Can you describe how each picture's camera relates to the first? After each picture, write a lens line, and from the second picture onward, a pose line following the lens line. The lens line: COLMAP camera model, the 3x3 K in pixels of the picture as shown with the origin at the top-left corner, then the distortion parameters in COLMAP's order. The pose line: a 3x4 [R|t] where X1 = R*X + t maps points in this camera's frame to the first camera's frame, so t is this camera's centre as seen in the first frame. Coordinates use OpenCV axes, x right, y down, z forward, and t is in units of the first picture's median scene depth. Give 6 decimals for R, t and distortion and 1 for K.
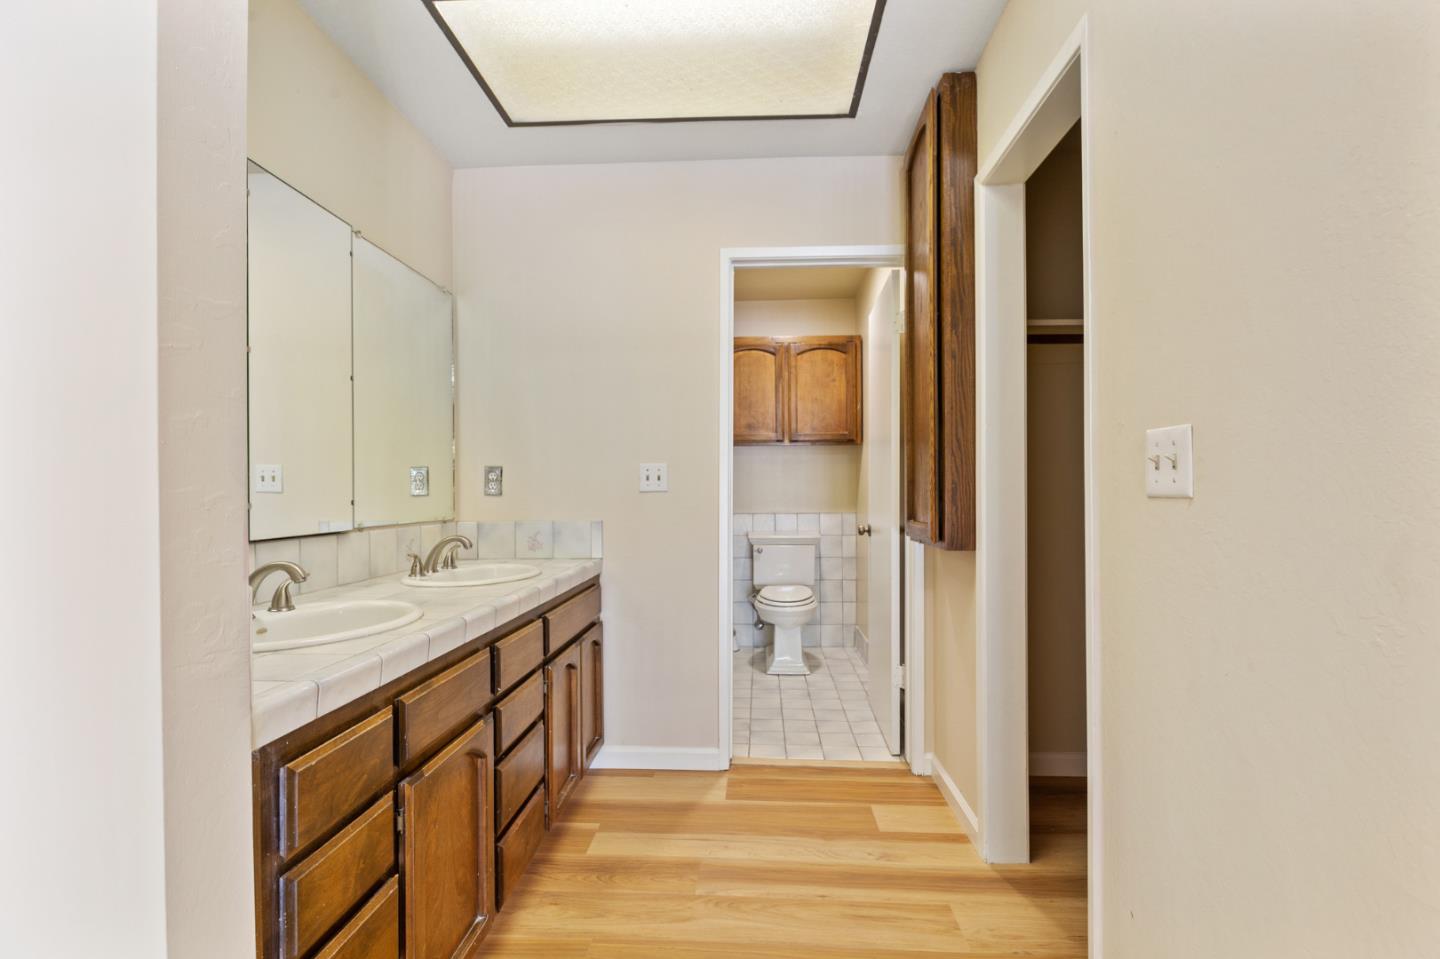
lens RADIAL K [[669.5, 0, 720.9], [0, 669.5, 498.3], [0, 0, 1]] dist [-0.002093, -0.000417]
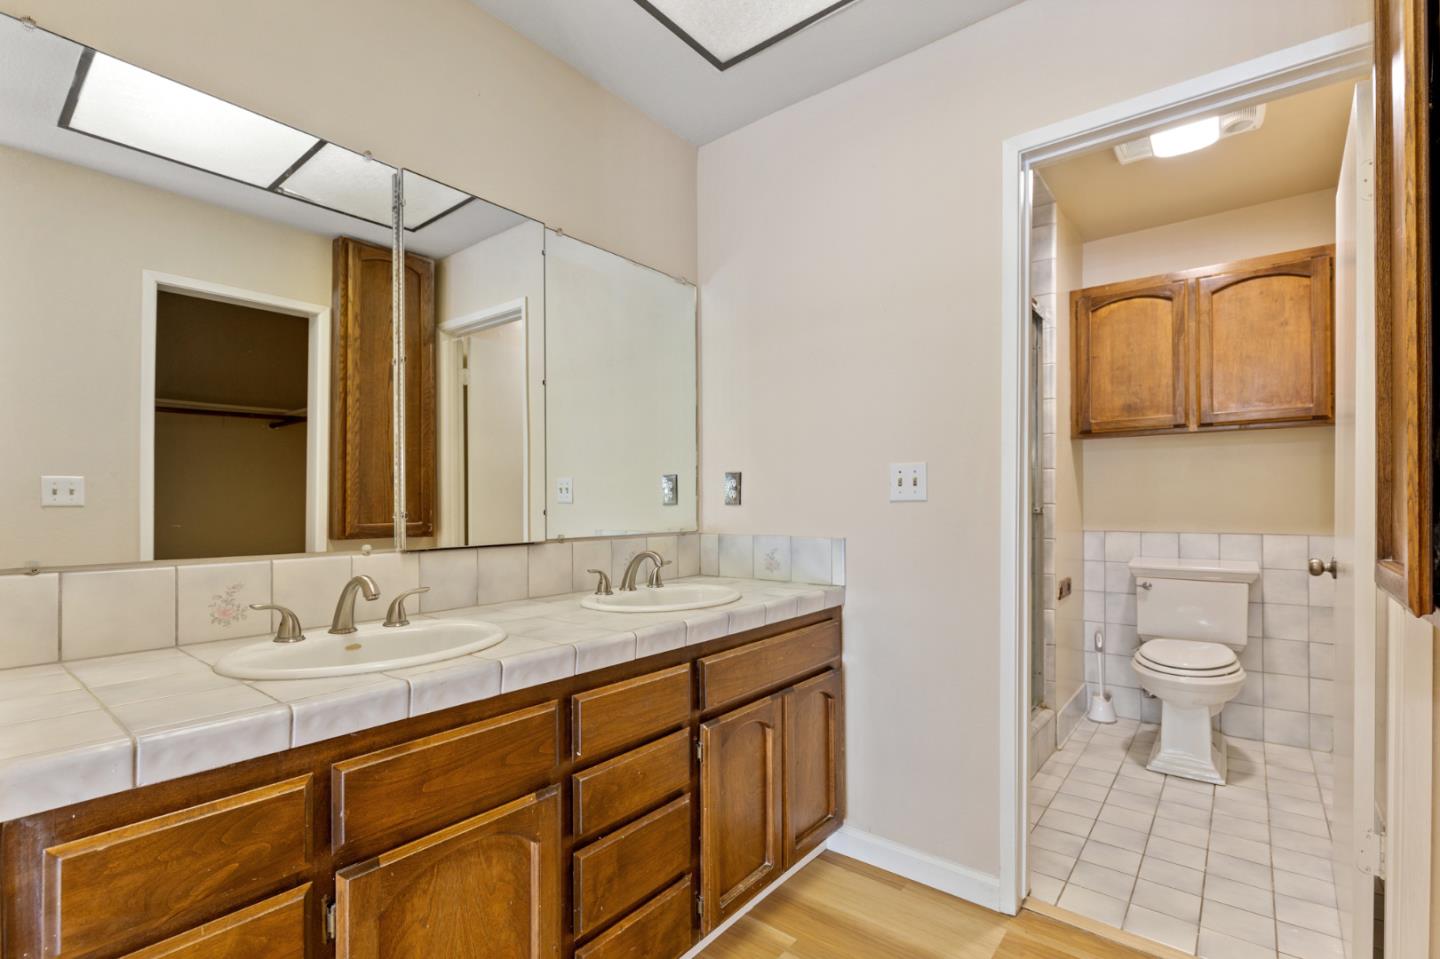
lens RADIAL K [[663.2, 0, 720.3], [0, 663.2, 505.0], [0, 0, 1]] dist [0.000643, -0.000759]
pose [[0.812493, 0.004596, -0.582953, 0.154078], [-0.006091, 0.999981, -0.000606, -0.003954], [0.582940, 0.004044, 0.812505, 0.281356]]
